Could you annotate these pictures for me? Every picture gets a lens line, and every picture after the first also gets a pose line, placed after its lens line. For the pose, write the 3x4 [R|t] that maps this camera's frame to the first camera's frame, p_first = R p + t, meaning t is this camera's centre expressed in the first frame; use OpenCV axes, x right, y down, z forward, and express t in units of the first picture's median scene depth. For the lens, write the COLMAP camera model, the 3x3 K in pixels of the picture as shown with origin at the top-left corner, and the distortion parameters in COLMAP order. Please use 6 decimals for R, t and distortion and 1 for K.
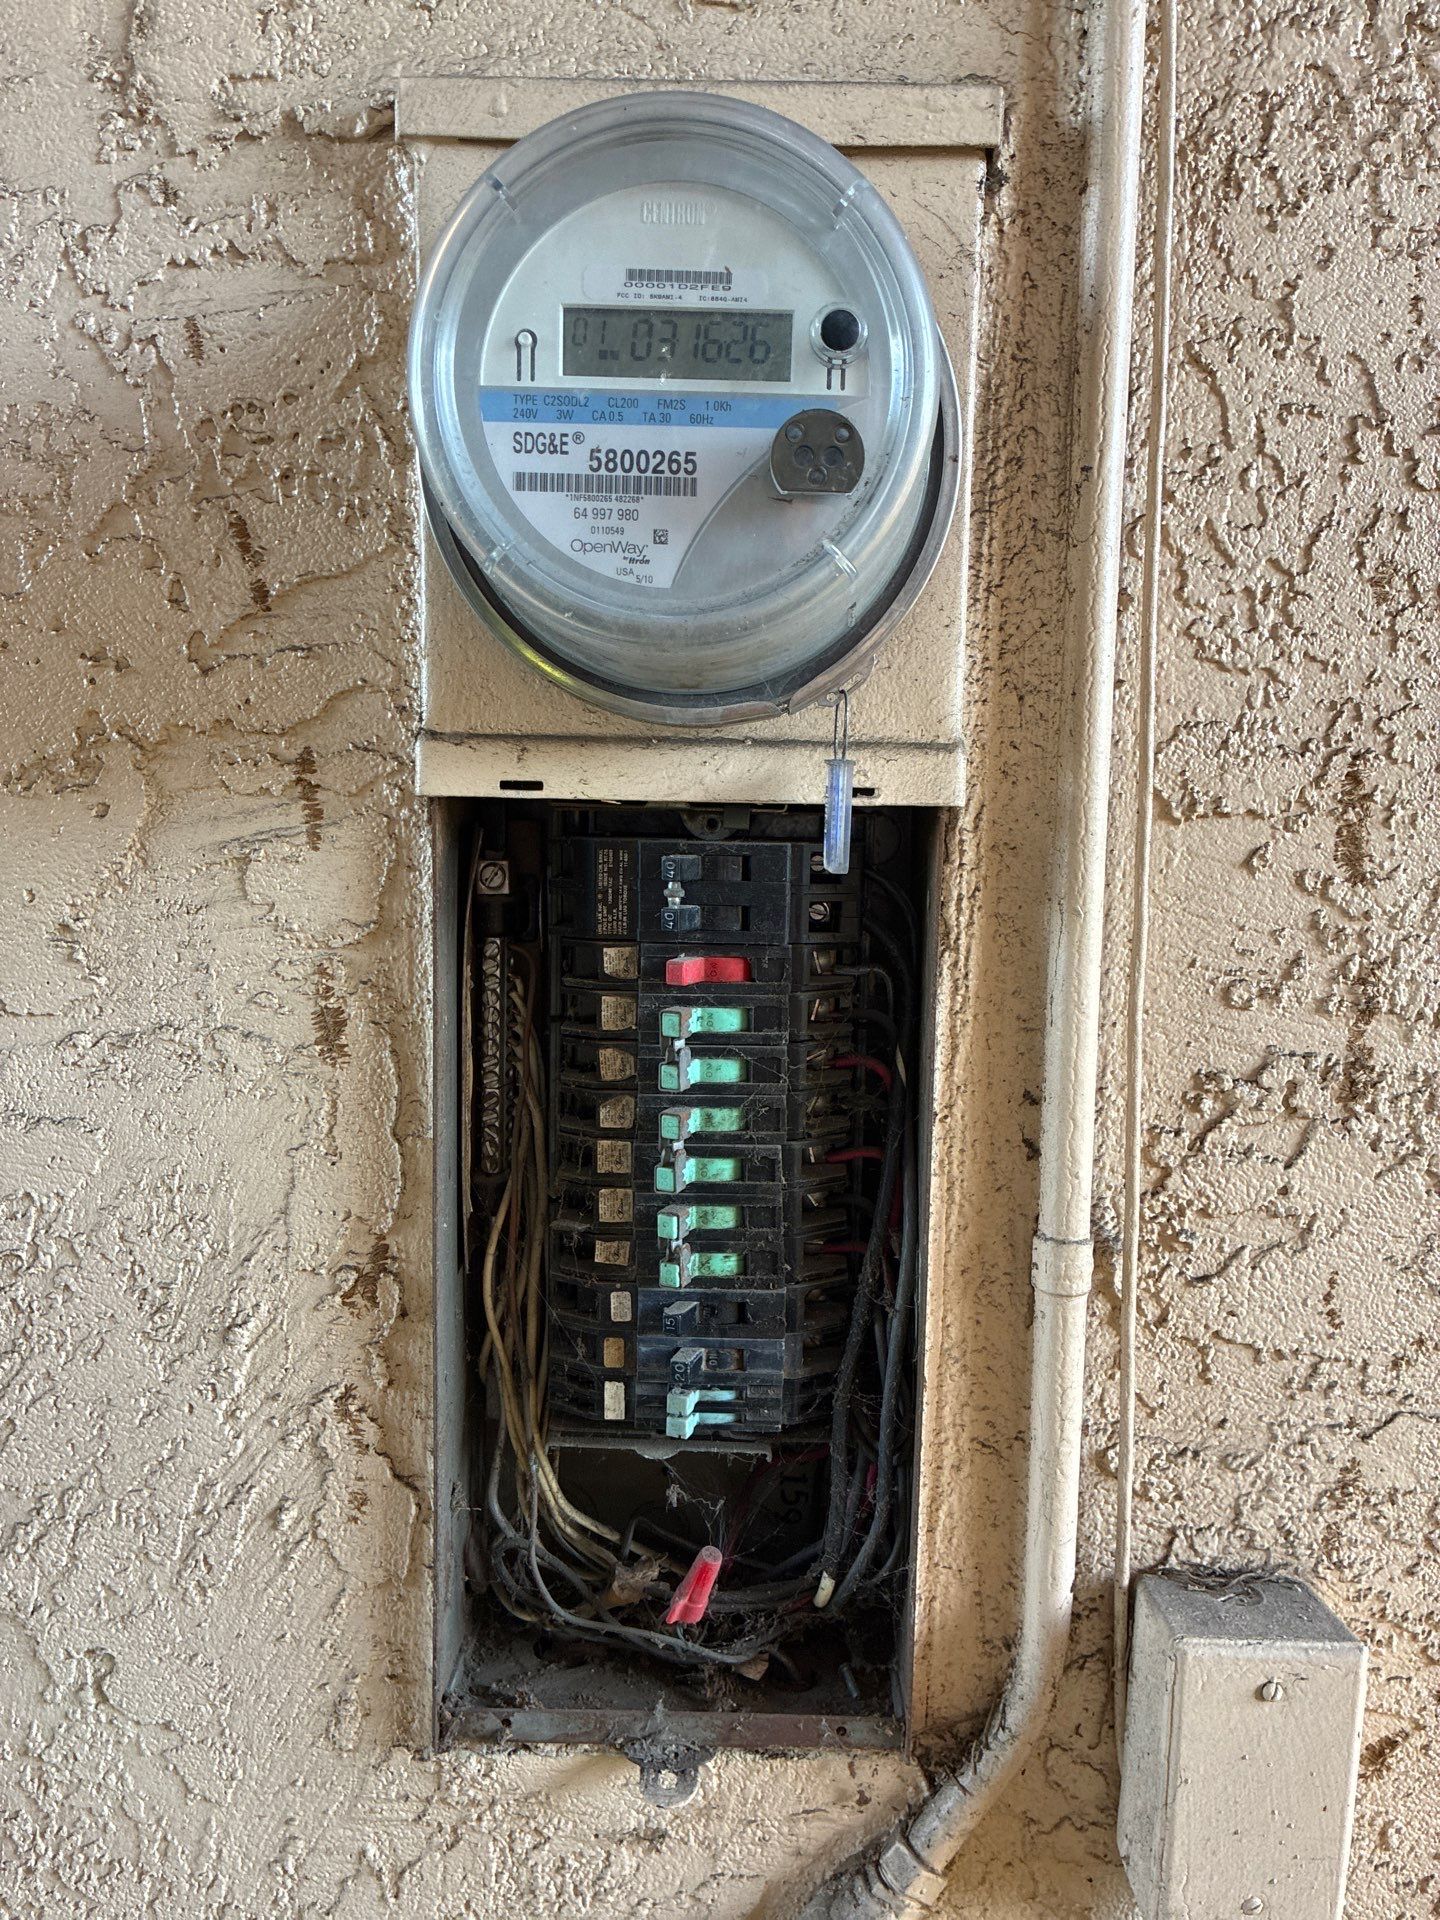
lens RADIAL K [[1344.7, 0, 739.7], [0, 1344.7, 946.9], [0, 0, 1]] dist [0.047025, -0.048014]
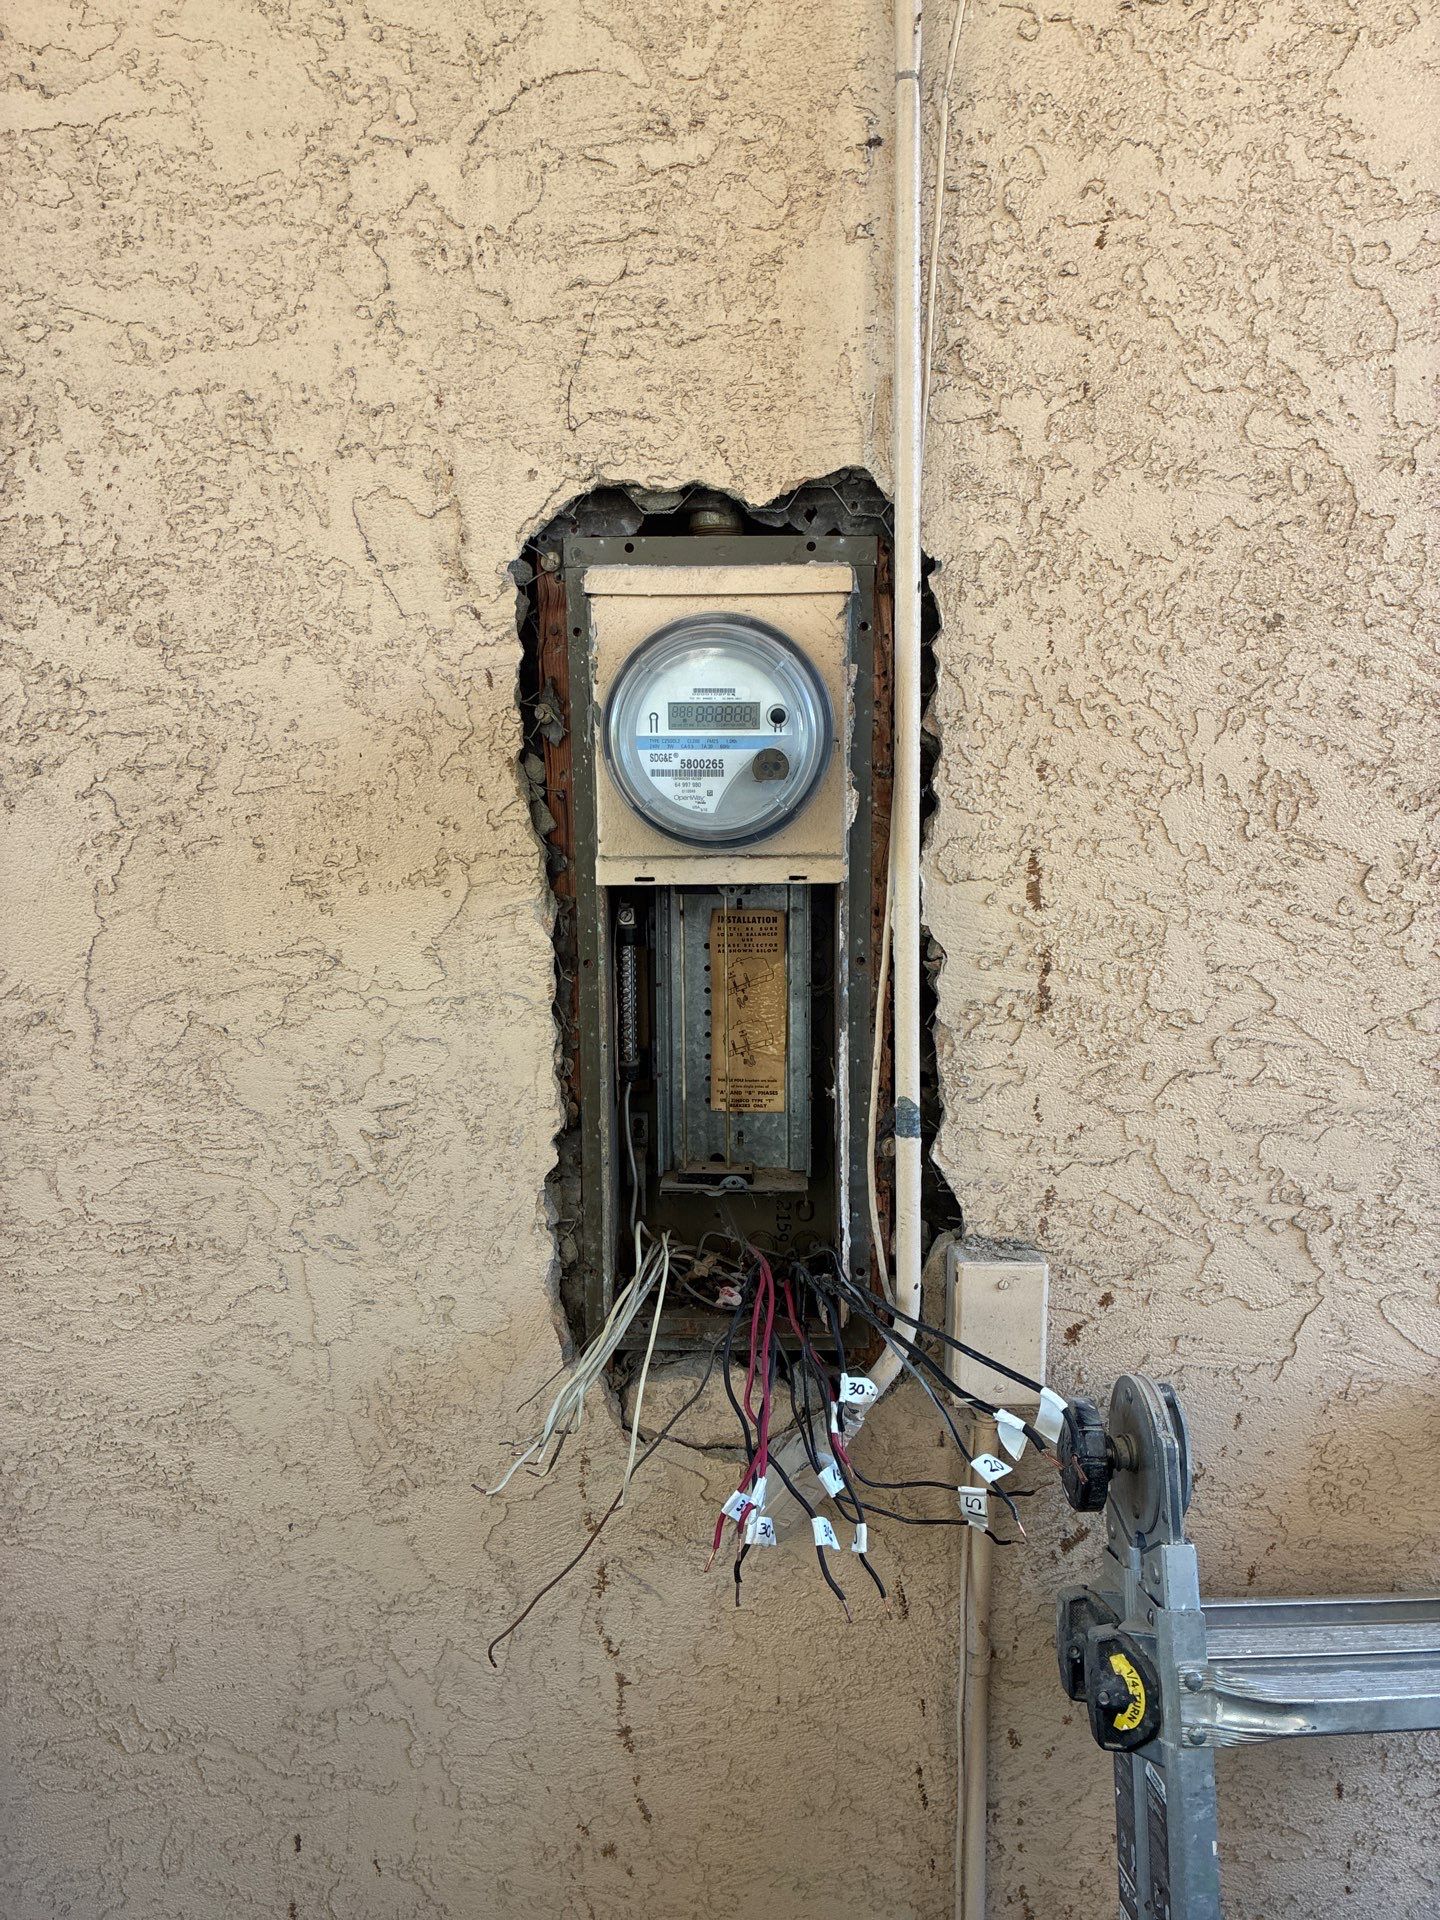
lens RADIAL K [[1344.7, 0, 726.4], [0, 1344.7, 923.5], [0, 0, 1]] dist [0.047025, -0.048014]
pose [[0.999348, -0.030391, -0.019487, 0.009351], [0.030825, 0.999275, 0.022334, -0.088138], [0.018794, -0.022920, 0.999561, -1.126323]]
